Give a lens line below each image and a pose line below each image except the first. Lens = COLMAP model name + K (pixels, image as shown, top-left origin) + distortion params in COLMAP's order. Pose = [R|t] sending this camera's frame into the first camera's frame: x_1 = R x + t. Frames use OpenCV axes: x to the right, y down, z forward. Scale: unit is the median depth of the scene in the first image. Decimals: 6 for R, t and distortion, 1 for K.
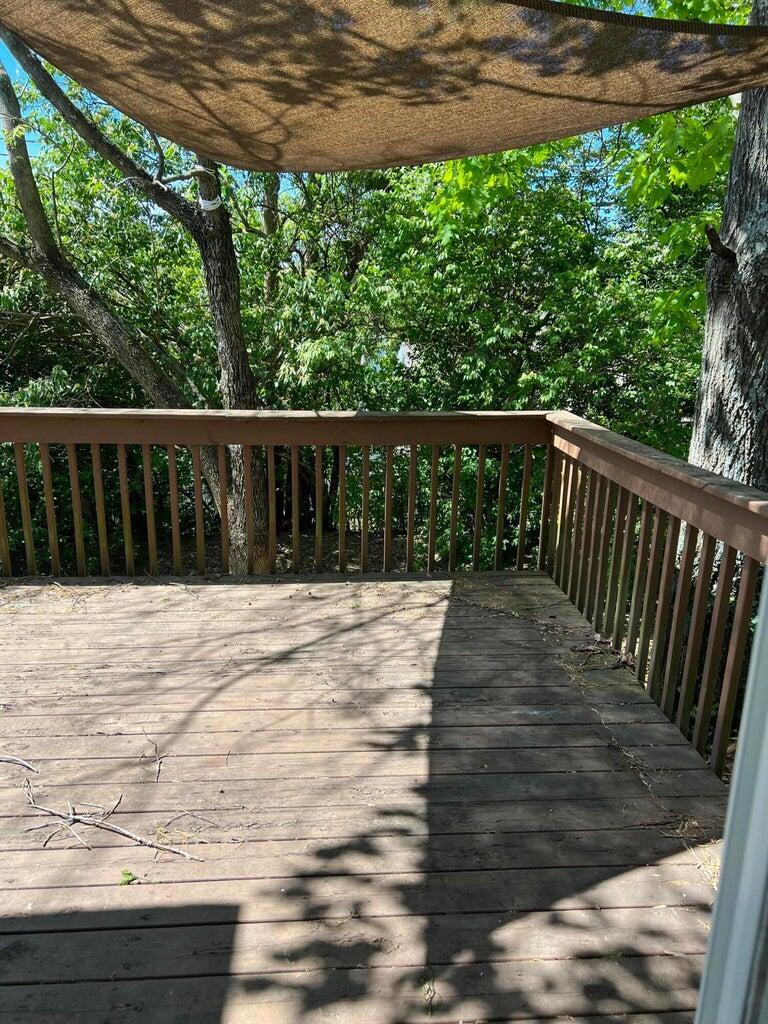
lens RADIAL K [[782.0, 0, 385.2], [0, 782.0, 540.4], [0, 0, 1]] dist [0.029083, -0.004455]
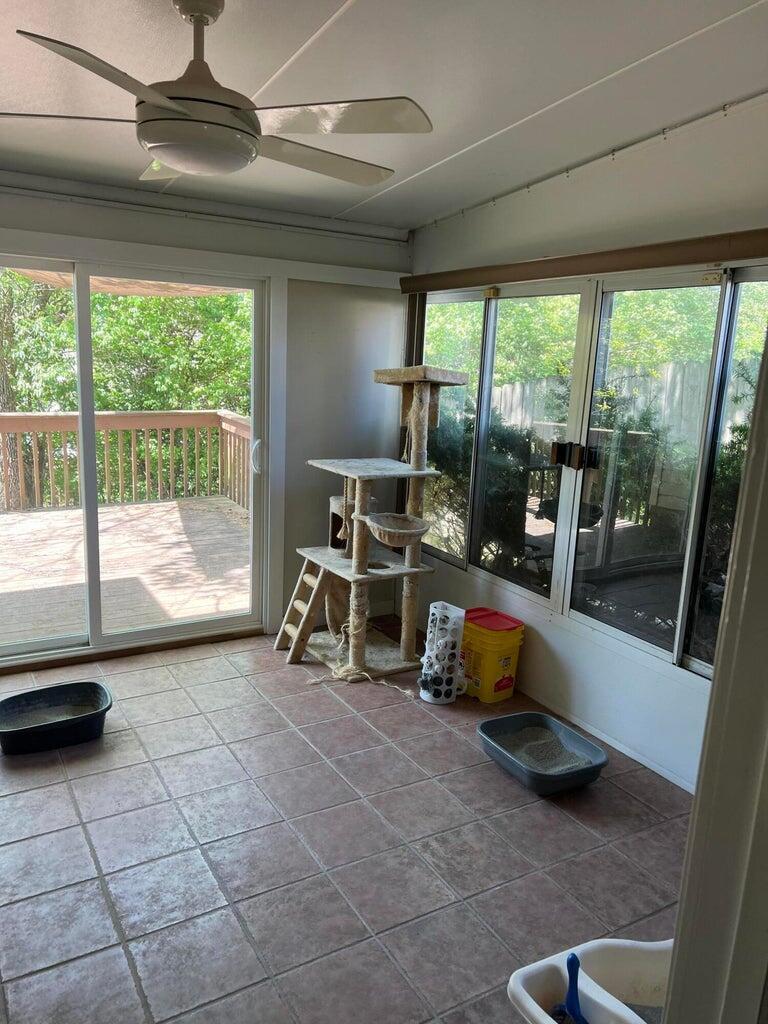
lens RADIAL K [[754.2, 0, 384.0], [0, 754.2, 512.0], [0, 0, 1]] dist [0.005021, -0.005197]
pose [[0.905462, -0.077299, 0.417328, -0.286080], [0.090728, 0.995798, -0.012404, 0.193031], [-0.414616, 0.049095, 0.908671, -1.116619]]
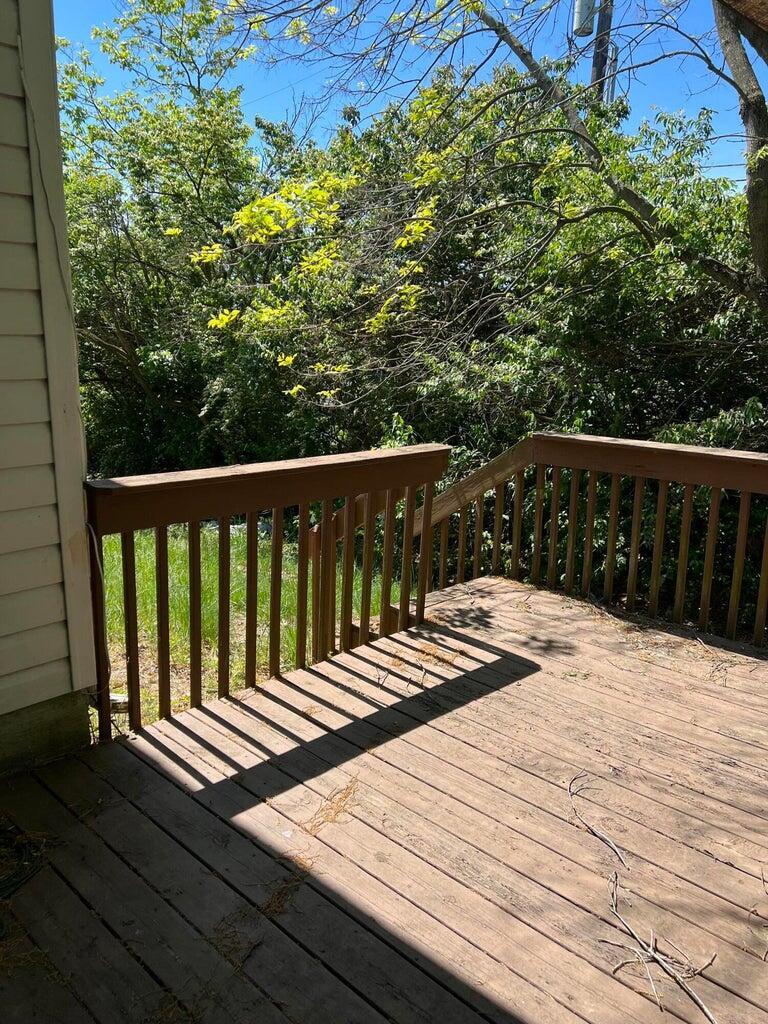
lens RADIAL K [[754.2, 0, 384.0], [0, 754.2, 512.0], [0, 0, 1]] dist [0.005021, -0.005197]
pose [[0.665070, 0.155647, -0.730381, -0.052605], [-0.188769, 0.981315, 0.037232, -0.058224], [0.722529, 0.113111, 0.682025, 0.139510]]
